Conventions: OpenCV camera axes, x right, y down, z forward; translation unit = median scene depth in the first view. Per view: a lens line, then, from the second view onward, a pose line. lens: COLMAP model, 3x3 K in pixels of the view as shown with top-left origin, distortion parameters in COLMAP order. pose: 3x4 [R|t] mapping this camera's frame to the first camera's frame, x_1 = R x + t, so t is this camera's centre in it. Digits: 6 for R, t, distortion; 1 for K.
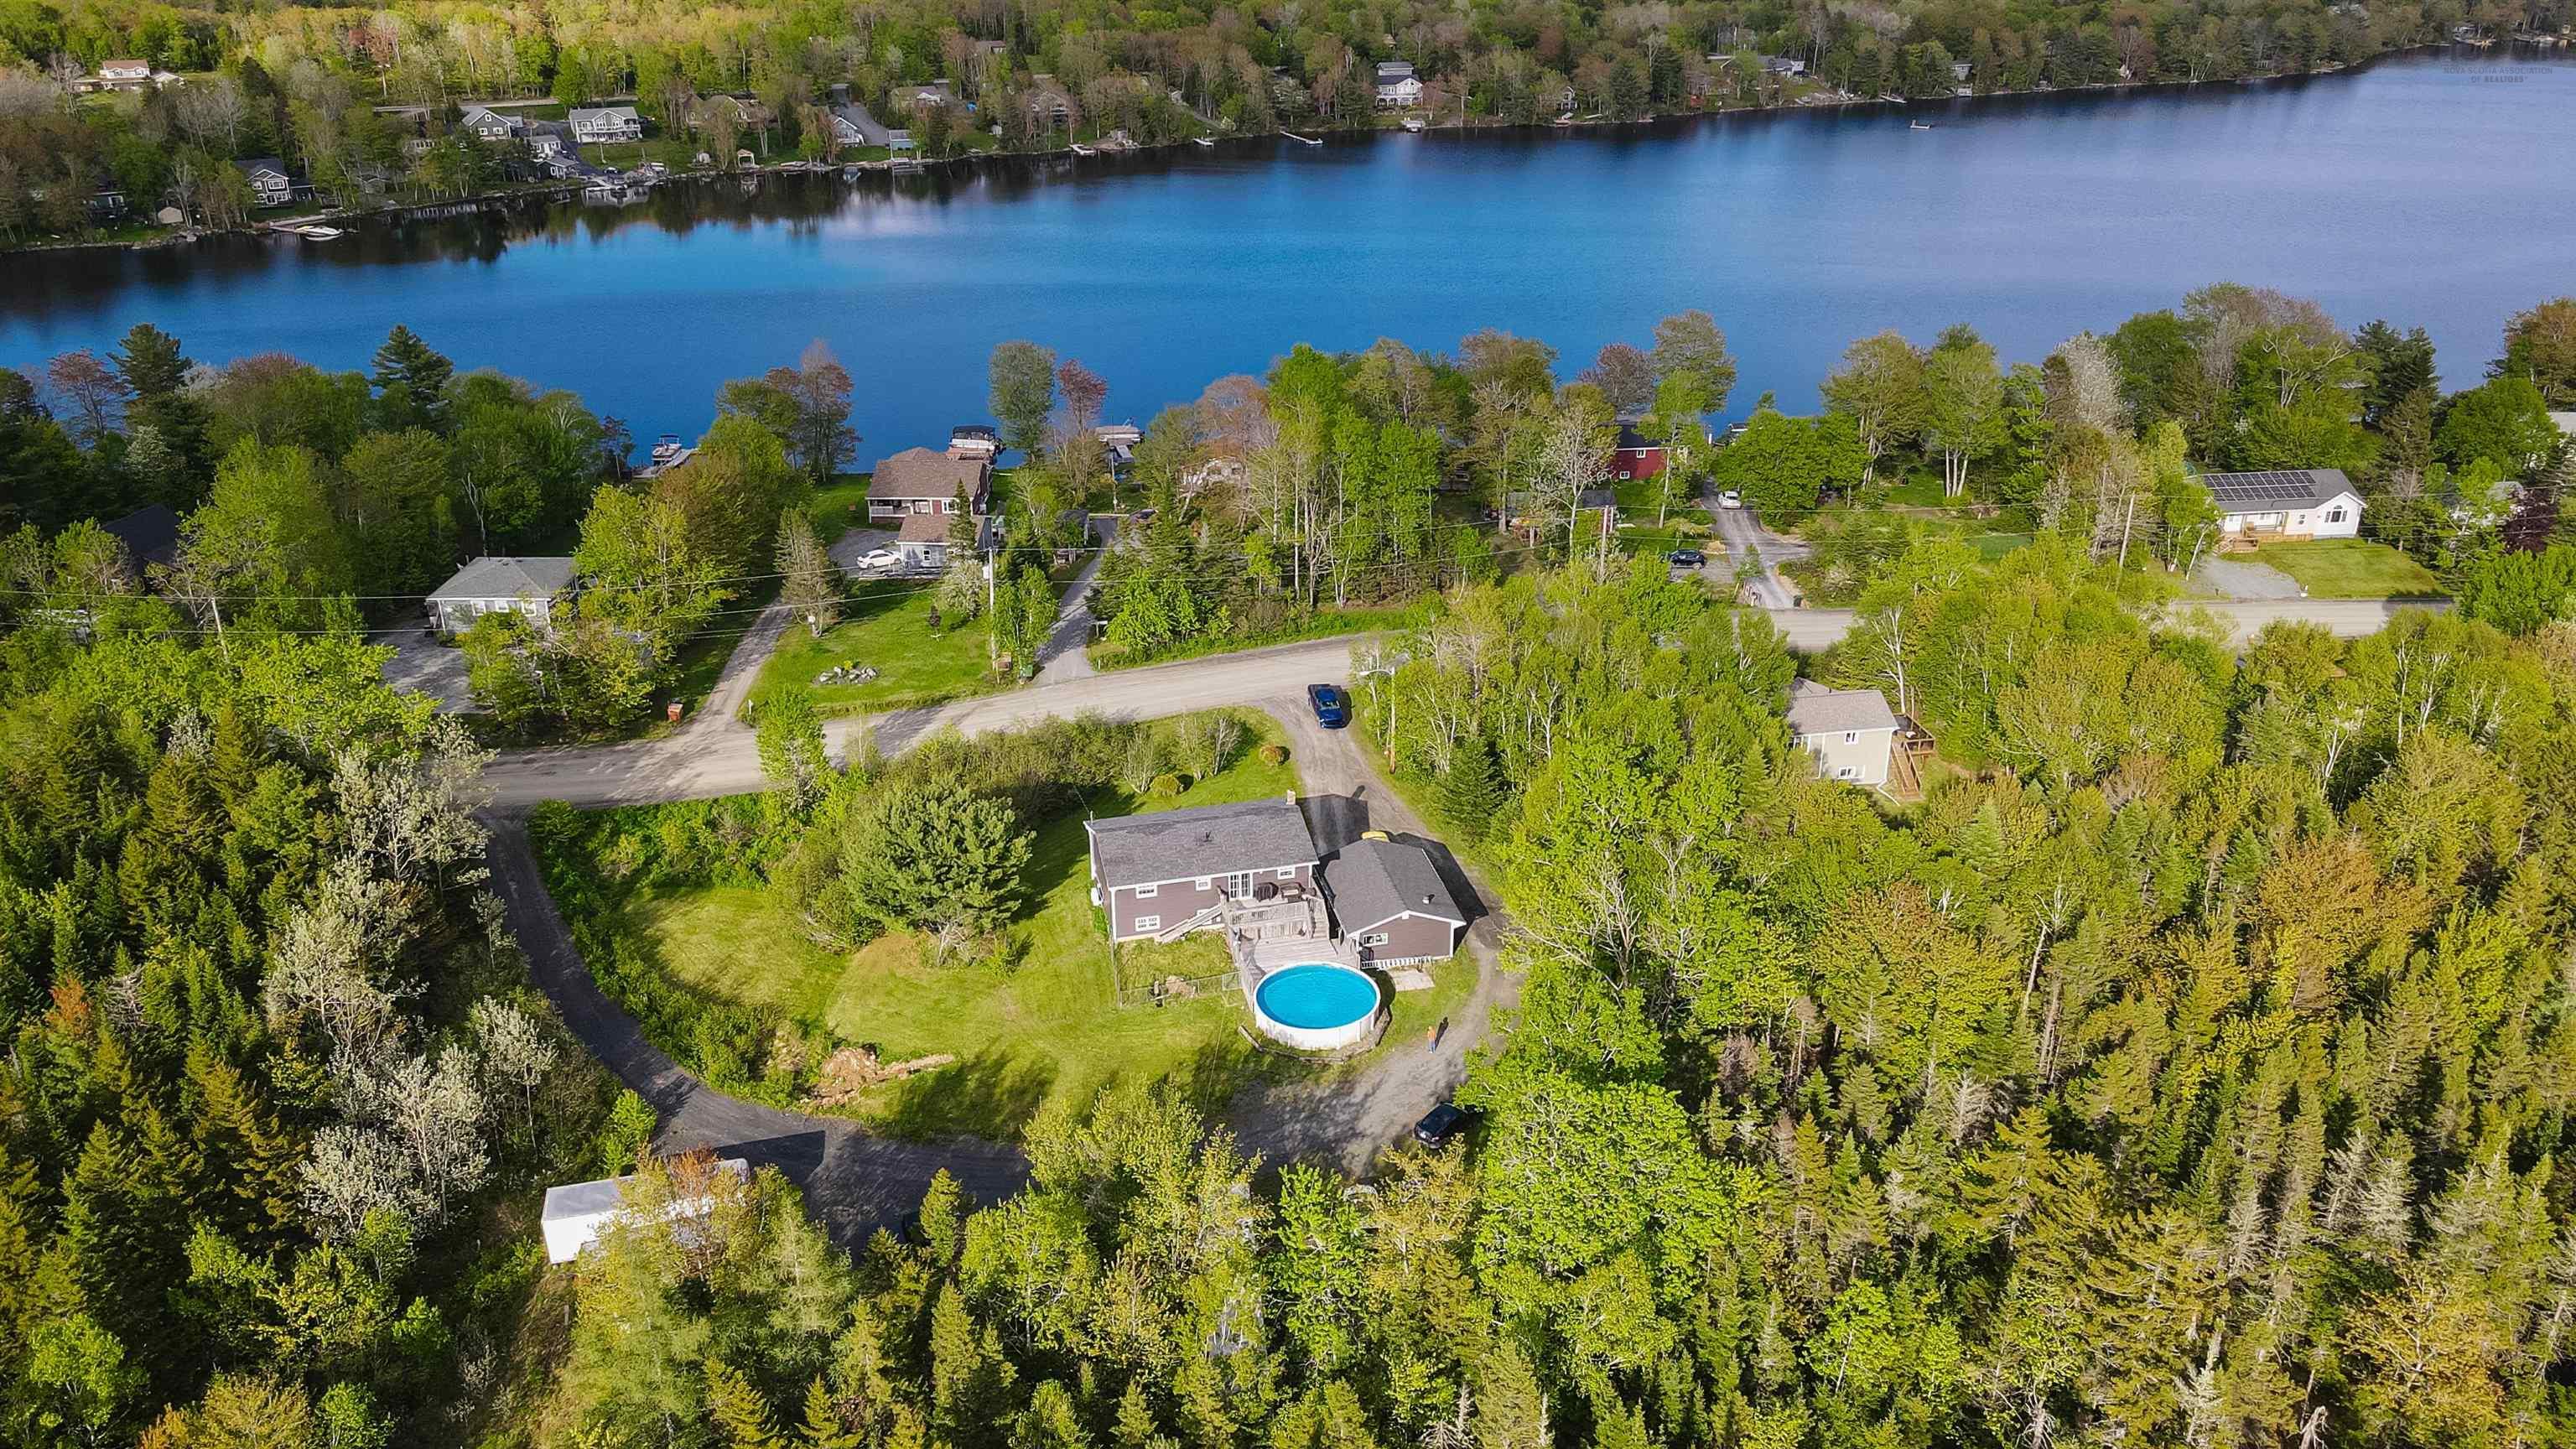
lens RADIAL K [[1926.8, 0, 1288.0], [0, 1926.8, 724.5], [0, 0, 1]] dist [0.003981, 0.045376]
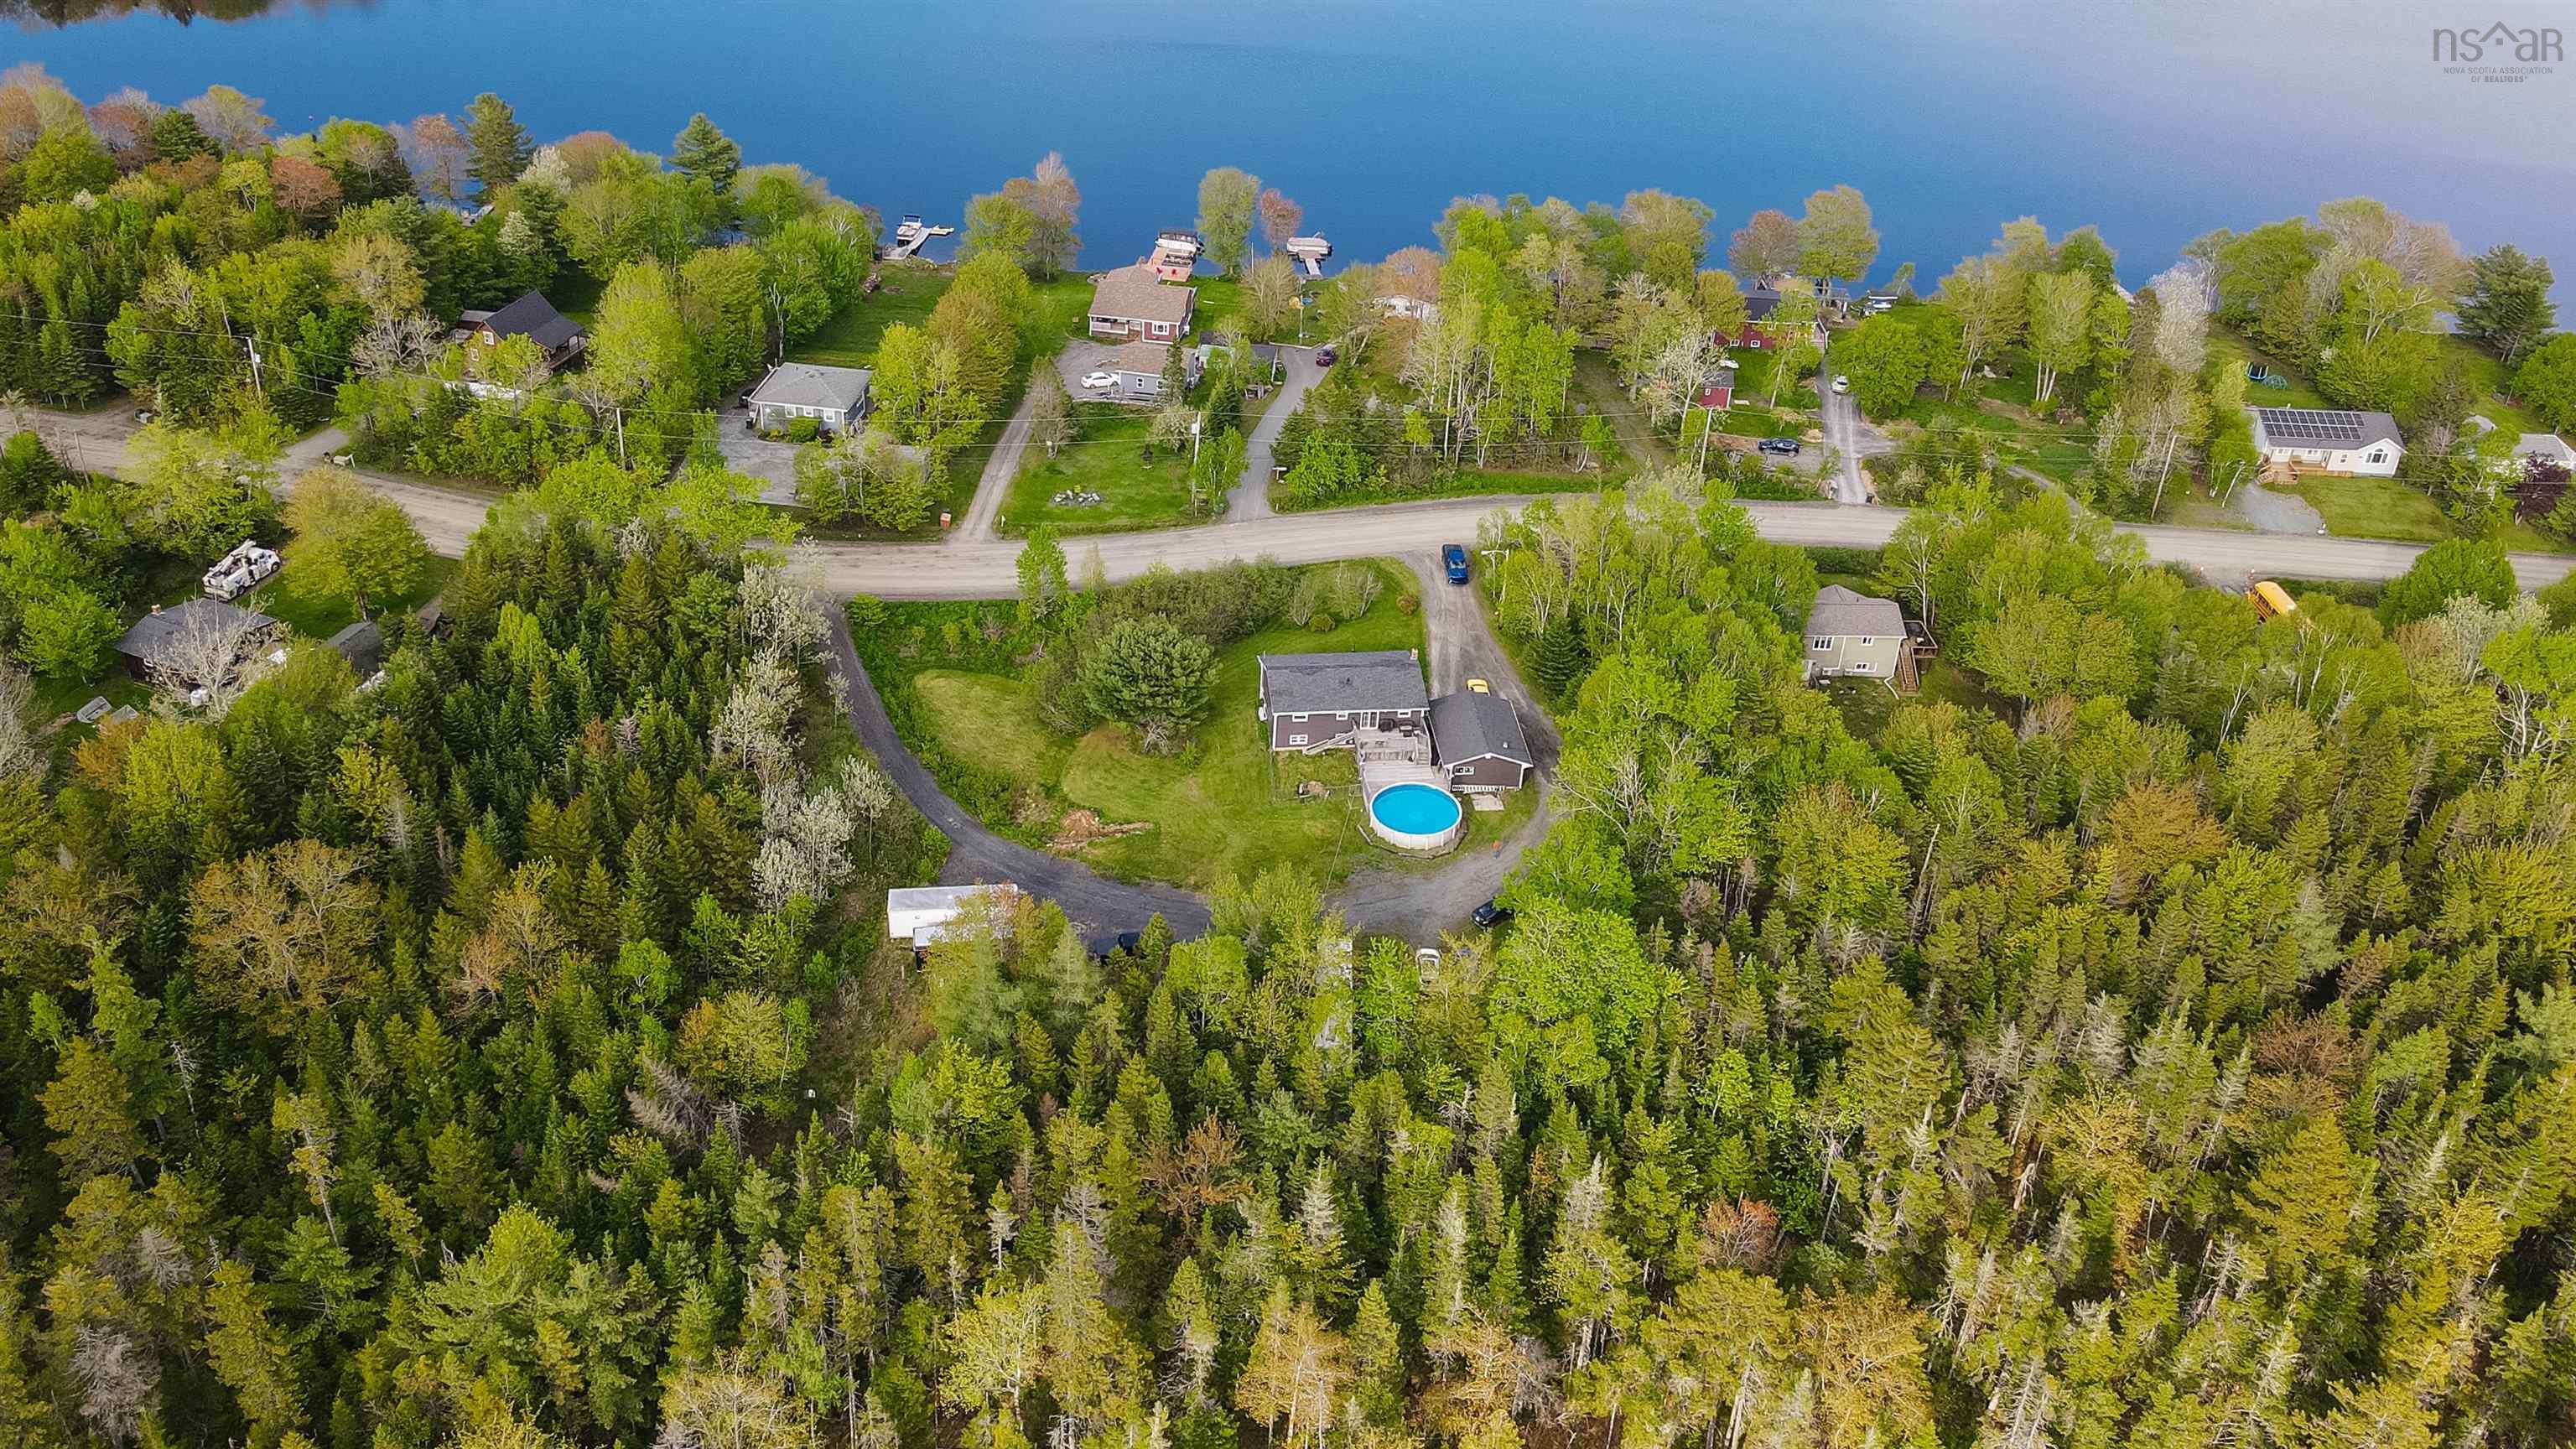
lens RADIAL K [[1926.8, 0, 1288.0], [0, 1926.8, 724.5], [0, 0, 1]] dist [0.003981, 0.045376]
pose [[0.991983, 0.107984, -0.065648, 0.008586], [-0.097684, 0.984775, 0.143792, -0.114179], [0.080176, -0.136227, 0.987428, -0.380342]]
